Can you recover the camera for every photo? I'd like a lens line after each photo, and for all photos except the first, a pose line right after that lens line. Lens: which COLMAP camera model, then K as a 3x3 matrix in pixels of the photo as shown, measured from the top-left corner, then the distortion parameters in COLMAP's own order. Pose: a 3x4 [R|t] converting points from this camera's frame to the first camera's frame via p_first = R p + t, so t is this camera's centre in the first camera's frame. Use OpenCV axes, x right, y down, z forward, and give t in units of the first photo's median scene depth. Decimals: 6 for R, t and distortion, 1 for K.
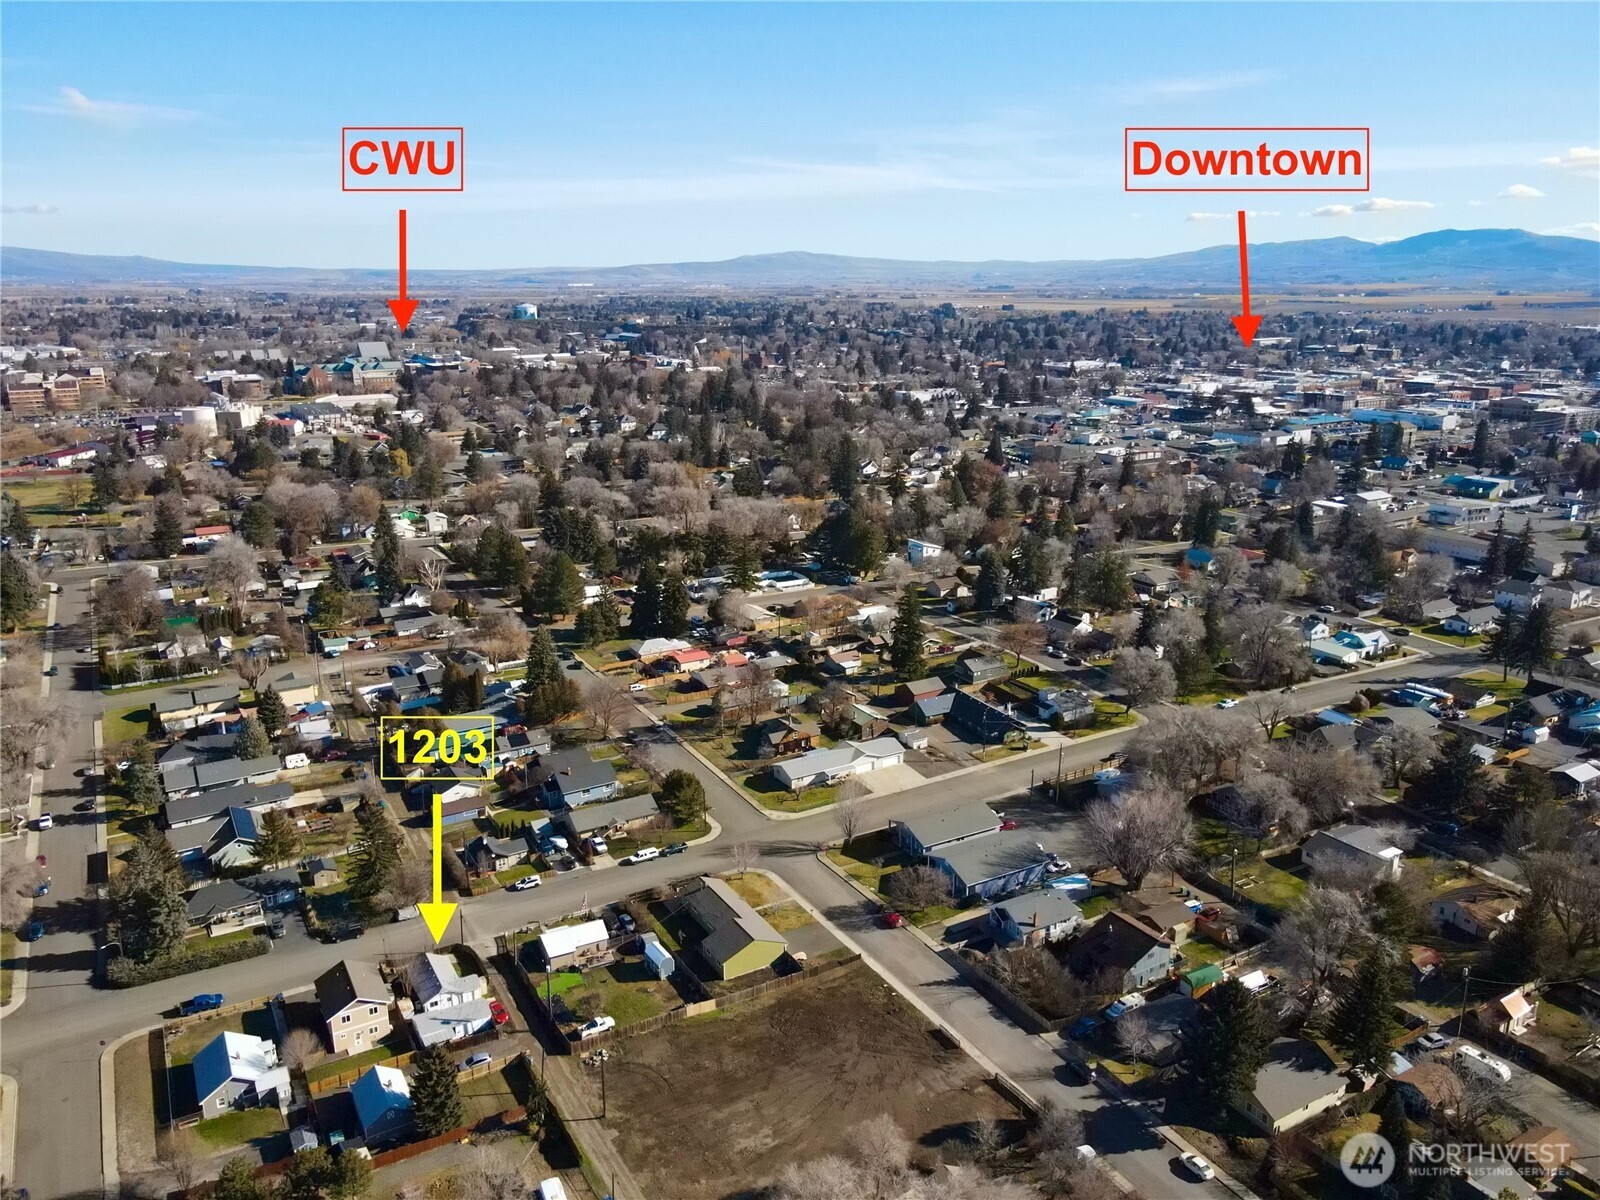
lens RADIAL K [[1178.8, 0, 800.0], [0, 1178.8, 600.0], [0, 0, 1]] dist [0.001629, 0.029101]
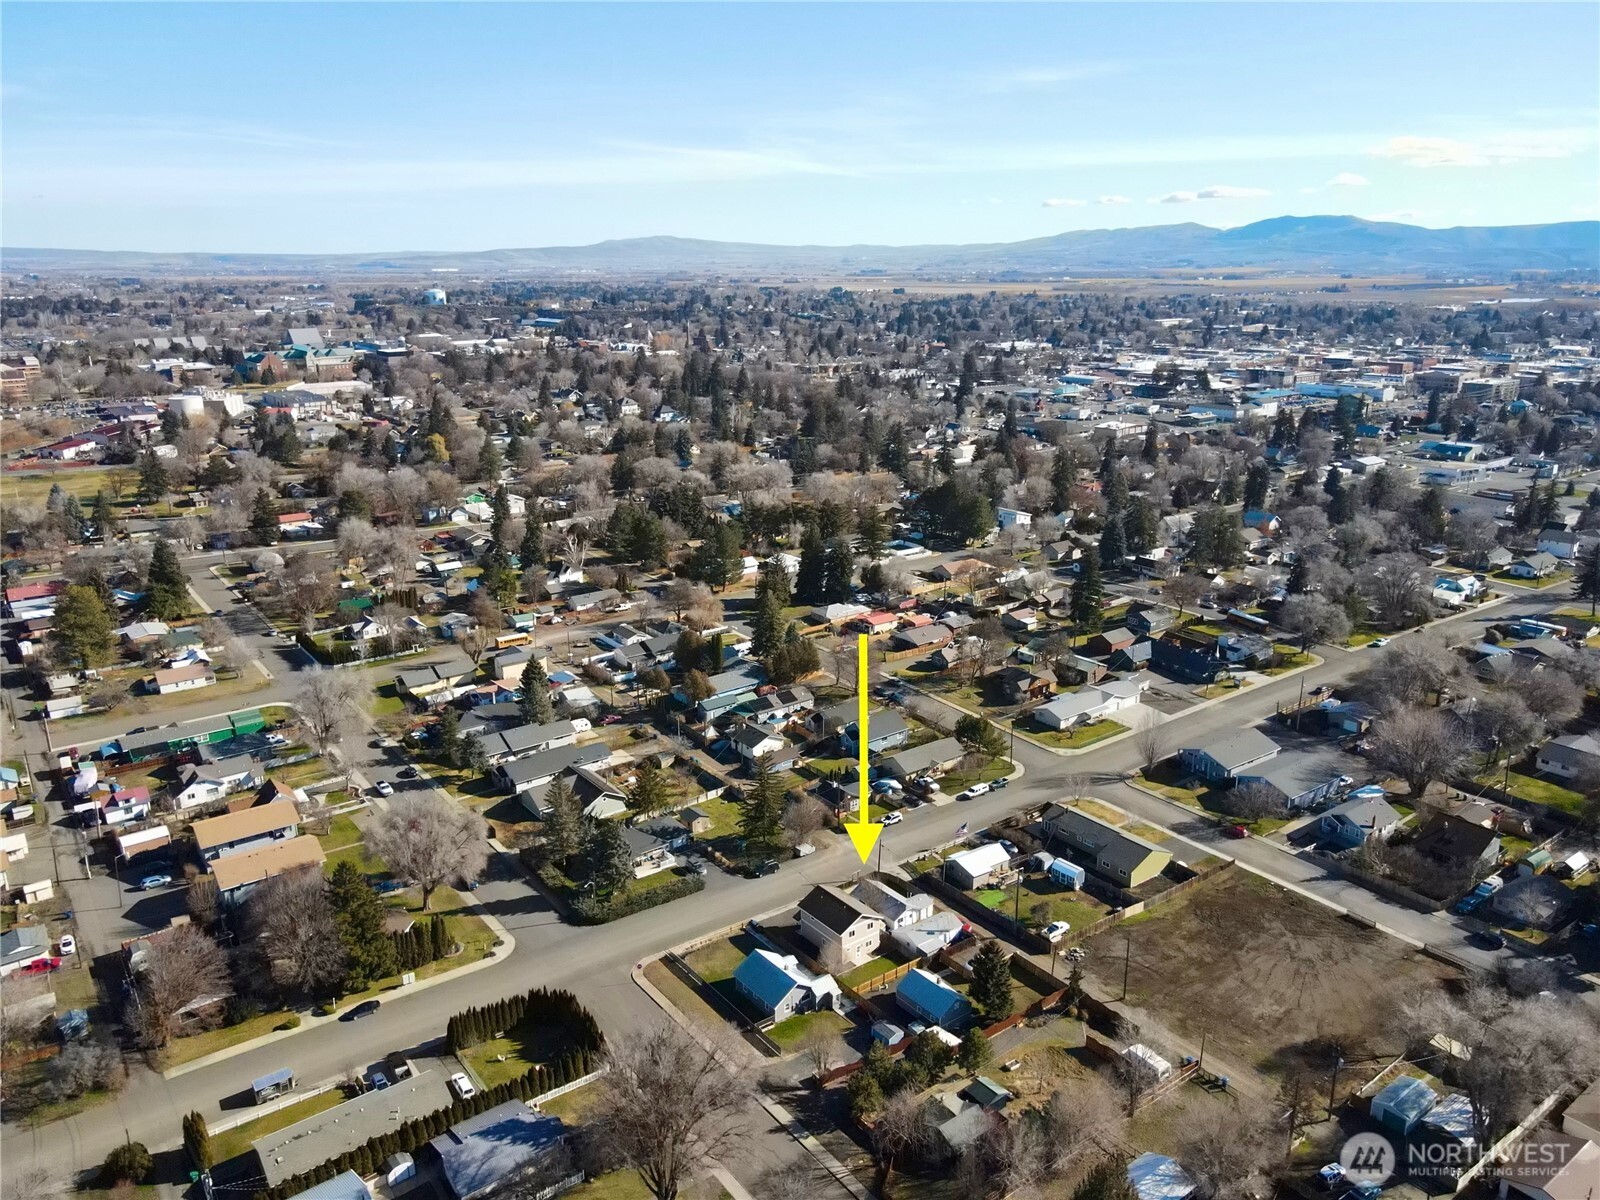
lens RADIAL K [[1178.8, 0, 800.0], [0, 1178.8, 600.0], [0, 0, 1]] dist [0.001629, 0.029101]
pose [[0.993565, -0.032852, 0.108392, -0.238336], [0.031547, 0.999408, 0.013729, 0.012433], [-0.108779, -0.010221, 0.994013, -0.035486]]
